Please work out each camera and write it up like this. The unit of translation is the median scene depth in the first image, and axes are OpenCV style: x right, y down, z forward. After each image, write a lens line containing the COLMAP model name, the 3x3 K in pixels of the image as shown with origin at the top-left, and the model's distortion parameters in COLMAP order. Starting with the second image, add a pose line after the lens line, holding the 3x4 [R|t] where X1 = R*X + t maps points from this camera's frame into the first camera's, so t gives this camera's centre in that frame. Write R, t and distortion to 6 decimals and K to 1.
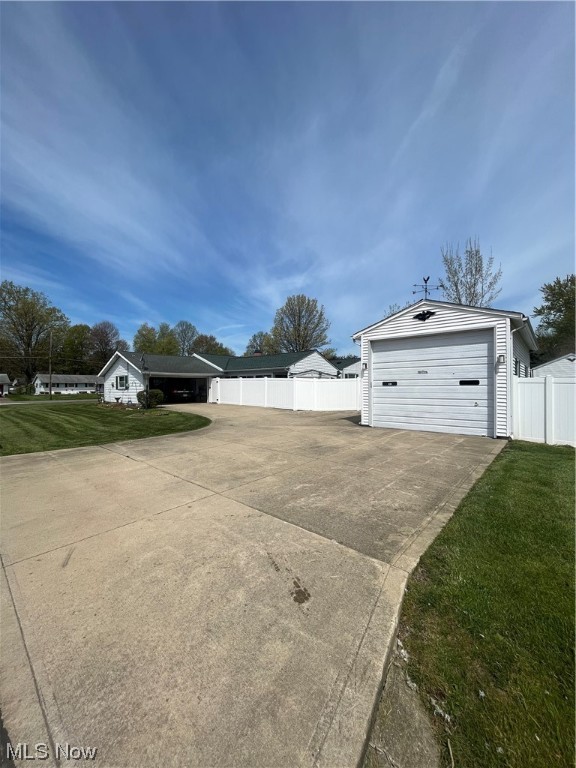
lens RADIAL K [[311.7, 0, 285.6], [0, 311.7, 384.8], [0, 0, 1]] dist [-0.004236, 0.000643]
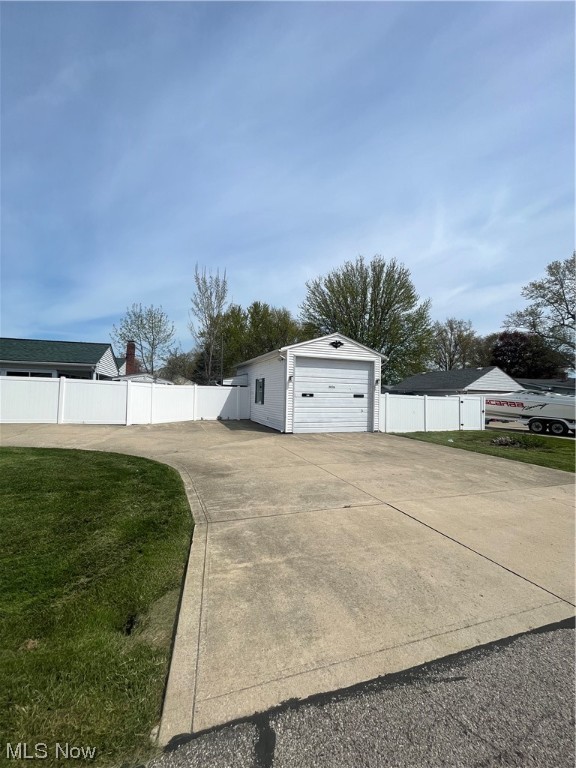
lens RADIAL K [[311.7, 0, 292.0], [0, 311.7, 385.8], [0, 0, 1]] dist [-0.004236, 0.000643]
pose [[0.476843, 0.037547, 0.878186, -0.801630], [-0.029606, 0.999206, -0.026646, -0.006249], [-0.878490, -0.013294, 0.477577, 0.541235]]
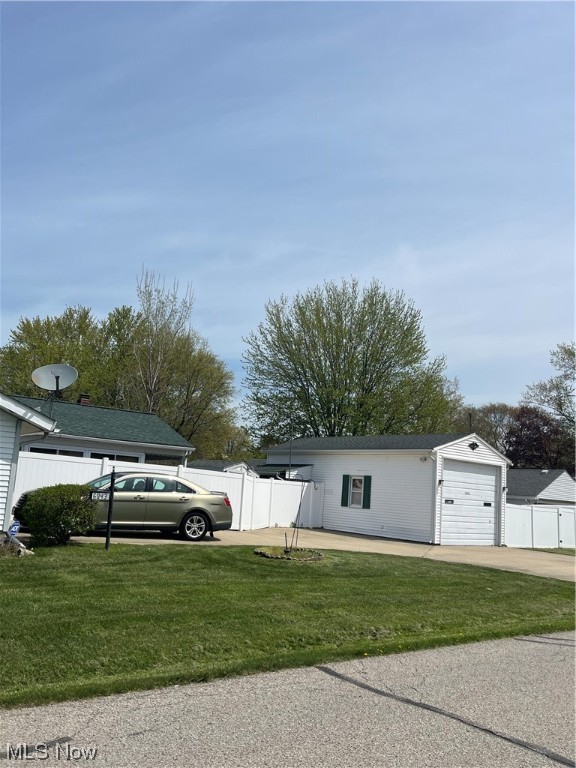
lens RADIAL K [[630.6, 0, 289.5], [0, 630.6, 388.3], [0, 0, 1]] dist [0.038058, -0.002817]
pose [[0.163087, 0.176260, 0.970740, -2.088669], [-0.077959, 0.983138, -0.165414, 0.017170], [-0.983527, -0.048701, 0.174078, 1.296729]]
